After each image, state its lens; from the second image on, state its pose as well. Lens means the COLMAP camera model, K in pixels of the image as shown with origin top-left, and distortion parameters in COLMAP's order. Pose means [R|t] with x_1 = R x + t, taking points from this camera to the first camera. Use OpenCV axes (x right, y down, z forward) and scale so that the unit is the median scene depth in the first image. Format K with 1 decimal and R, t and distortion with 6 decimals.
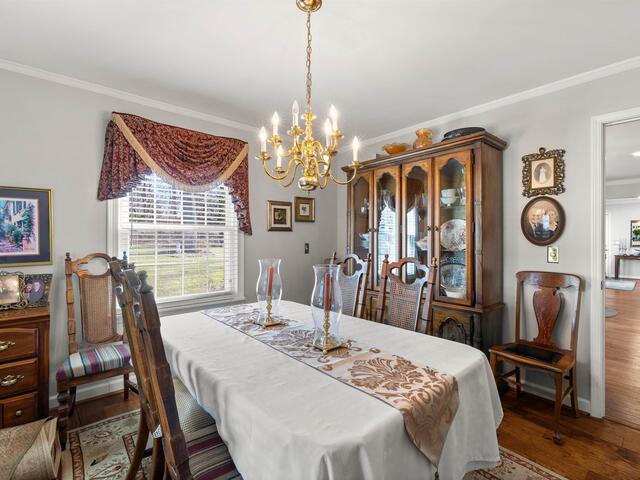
lens RADIAL K [[310.1, 0, 324.2], [0, 310.1, 240.9], [0, 0, 1]] dist [0.001397, 0.000342]
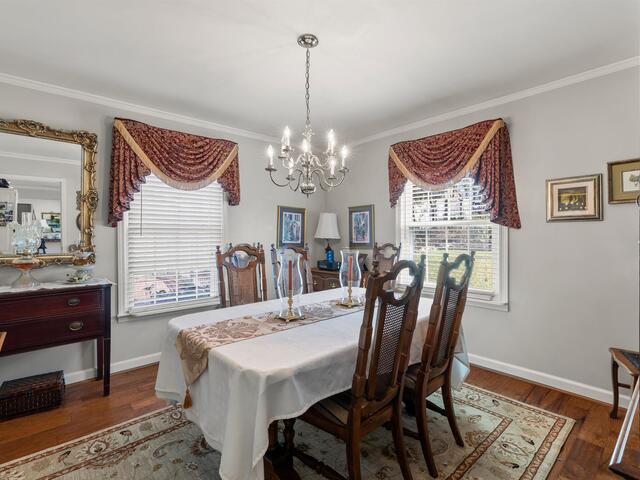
lens RADIAL K [[312.9, 0, 328.2], [0, 312.9, 232.3], [0, 0, 1]] dist [-0.001504, 0.000388]
pose [[0.021812, -0.008676, -0.999724, 0.770256], [-0.003137, 0.999957, -0.008746, 0.000472], [0.999757, 0.003327, 0.021784, 0.670697]]
